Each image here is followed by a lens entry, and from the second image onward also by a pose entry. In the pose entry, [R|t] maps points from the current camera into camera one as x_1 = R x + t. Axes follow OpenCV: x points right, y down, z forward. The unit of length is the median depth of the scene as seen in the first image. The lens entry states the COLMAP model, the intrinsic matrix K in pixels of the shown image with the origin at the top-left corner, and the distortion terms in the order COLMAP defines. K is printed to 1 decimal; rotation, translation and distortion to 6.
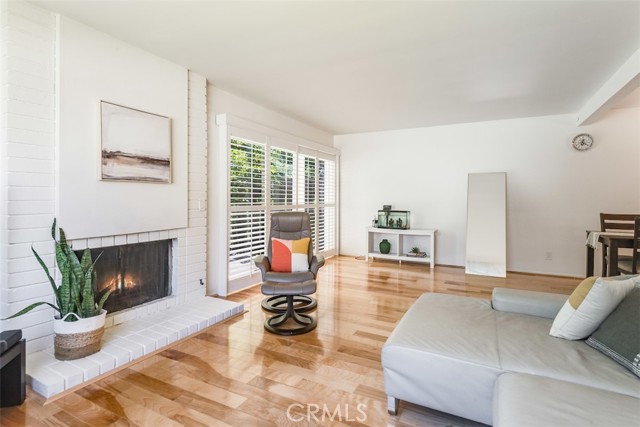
lens RADIAL K [[331.4, 0, 323.2], [0, 331.4, 204.2], [0, 0, 1]] dist [0.002041, -0.000498]
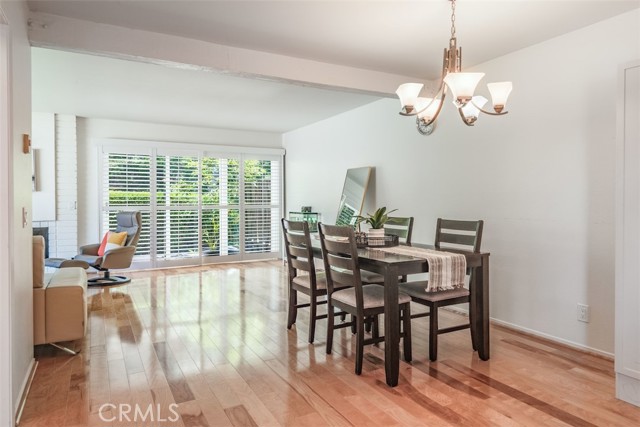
lens RADIAL K [[419.9, 0, 319.0], [0, 419.9, 206.8], [0, 0, 1]] dist [0.025316, 0.002356]
pose [[0.823855, 0.002807, -0.566793, 0.911601], [-0.002683, 0.999996, 0.001053, 0.002706], [0.566794, 0.000653, 0.823860, 0.060490]]
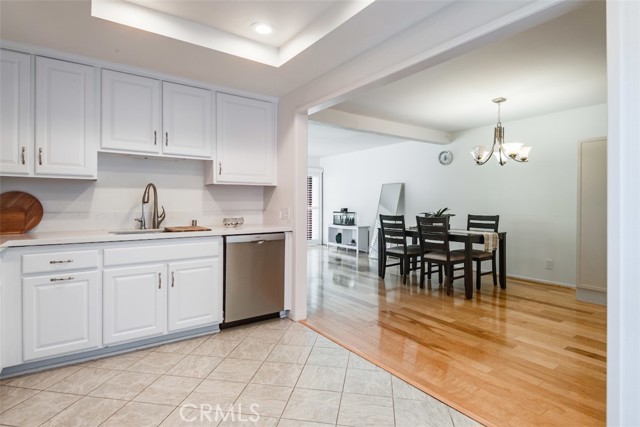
lens RADIAL K [[331.4, 0, 323.2], [0, 331.4, 204.2], [0, 0, 1]] dist [0.002041, -0.000498]
pose [[0.887789, -0.001053, -0.460250, 0.771978], [-0.006711, 0.999861, -0.015233, 0.008956], [0.460202, 0.016612, 0.887659, -0.265450]]
